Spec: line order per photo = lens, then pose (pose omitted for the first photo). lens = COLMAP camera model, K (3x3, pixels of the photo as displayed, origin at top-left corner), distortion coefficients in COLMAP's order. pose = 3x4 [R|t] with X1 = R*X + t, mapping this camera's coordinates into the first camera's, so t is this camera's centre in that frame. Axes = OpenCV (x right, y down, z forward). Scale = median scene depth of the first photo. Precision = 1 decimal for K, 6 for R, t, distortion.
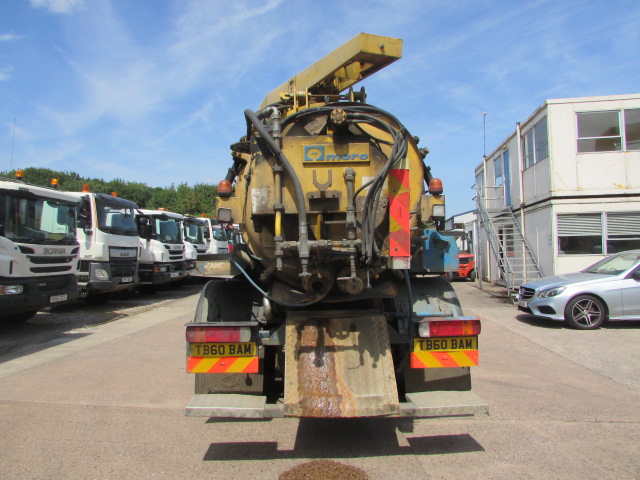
lens RADIAL K [[479.4, 0, 318.8], [0, 479.4, 237.0], [0, 0, 1]] dist [-0.006390, 0.003114]
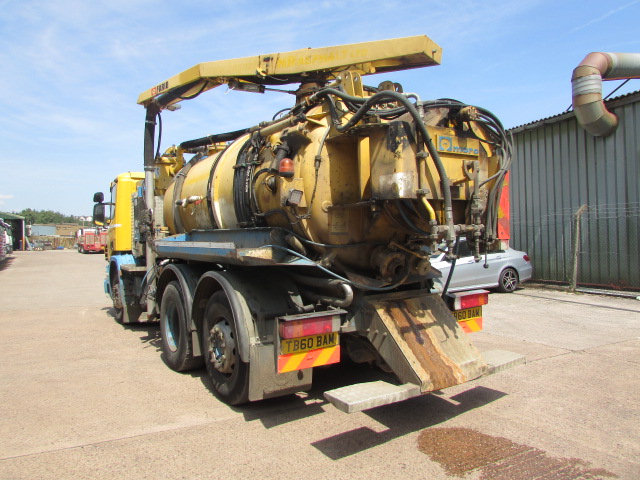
lens RADIAL K [[479.4, 0, 318.8], [0, 479.4, 237.0], [0, 0, 1]] dist [-0.006390, 0.003114]
pose [[0.827042, -0.003177, 0.562131, -0.755851], [-0.005595, 0.999888, 0.013883, 0.018566], [-0.562112, -0.014627, 0.826932, 0.240773]]
